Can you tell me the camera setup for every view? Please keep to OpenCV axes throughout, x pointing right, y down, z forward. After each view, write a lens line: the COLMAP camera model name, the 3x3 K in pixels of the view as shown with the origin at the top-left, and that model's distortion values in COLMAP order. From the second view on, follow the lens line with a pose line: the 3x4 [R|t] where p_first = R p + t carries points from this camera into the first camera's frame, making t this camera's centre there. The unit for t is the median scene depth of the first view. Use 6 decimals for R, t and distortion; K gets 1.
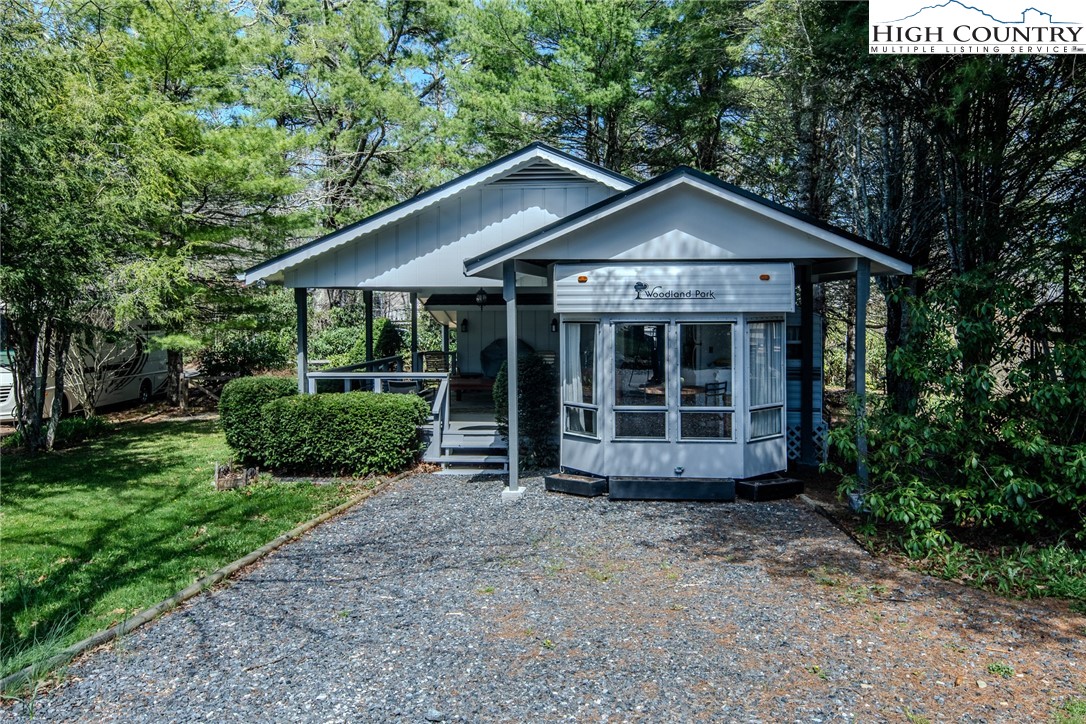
lens RADIAL K [[790.0, 0, 559.9], [0, 790.0, 360.6], [0, 0, 1]] dist [0.002525, -0.001383]
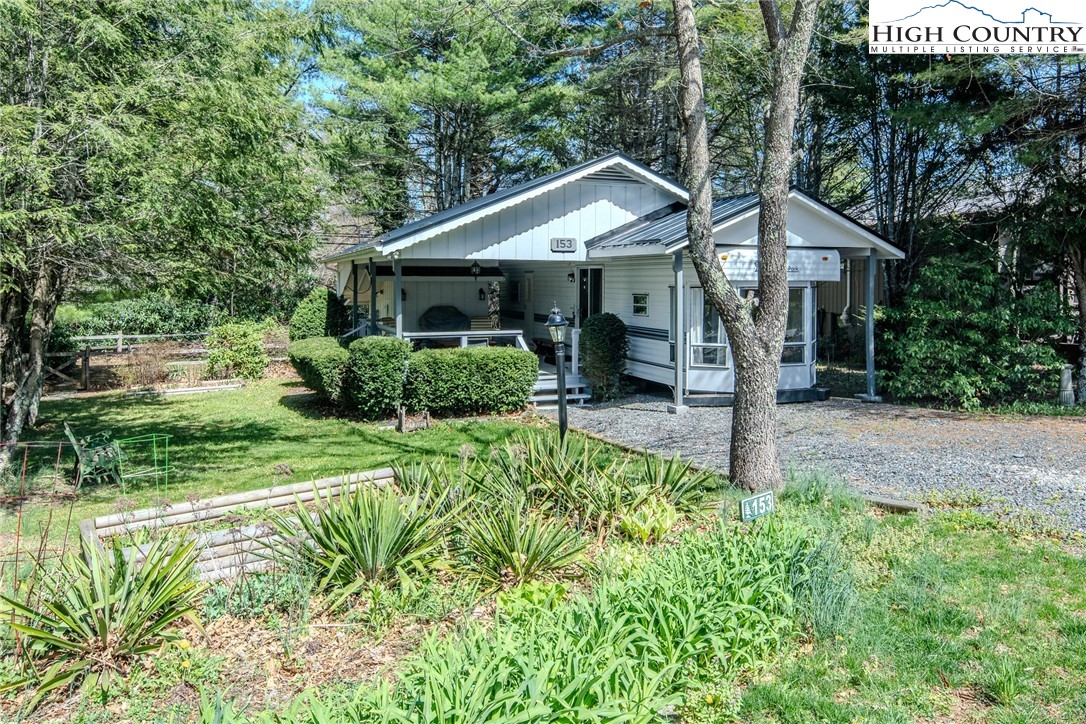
lens RADIAL K [[772.9, 0, 543.0], [0, 772.9, 362.0], [0, 0, 1]] dist [0.001999, -0.000536]
pose [[0.900990, -0.038856, 0.432097, -0.663684], [0.024288, 0.998937, 0.039185, 0.019033], [-0.433160, -0.024811, 0.900975, -0.106388]]
